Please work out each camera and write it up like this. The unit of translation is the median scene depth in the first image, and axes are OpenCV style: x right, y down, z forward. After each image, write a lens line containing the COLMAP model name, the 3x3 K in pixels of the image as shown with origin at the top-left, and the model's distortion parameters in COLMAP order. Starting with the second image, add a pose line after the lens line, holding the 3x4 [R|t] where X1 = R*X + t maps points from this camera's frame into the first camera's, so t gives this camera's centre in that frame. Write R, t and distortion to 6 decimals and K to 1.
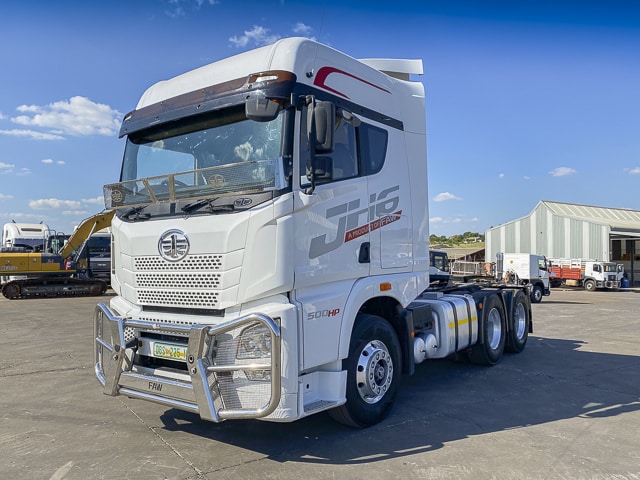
lens RADIAL K [[476.6, 0, 320.0], [0, 476.6, 240.0], [0, 0, 1]] dist [0.008066, 0.004539]
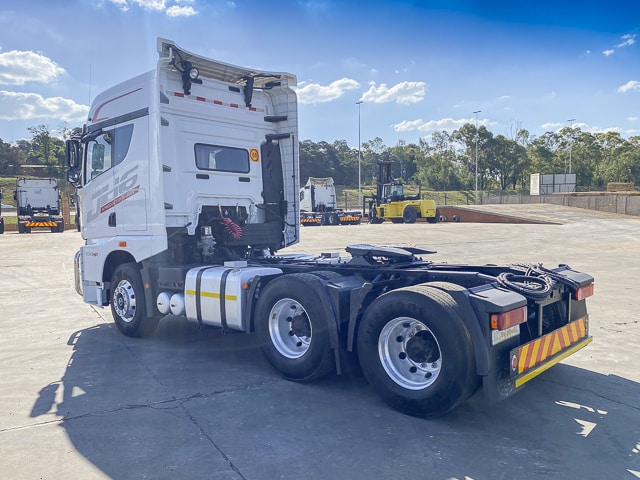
lens RADIAL K [[491.9, 0, 320.0], [0, 491.9, 240.0], [0, 0, 1]] dist [-0.003950, -0.001253]
pose [[0.008580, 0.069638, -0.997535, 2.816718], [0.065543, 0.995388, 0.070051, 0.042591], [0.997813, -0.065982, 0.003976, 2.800008]]
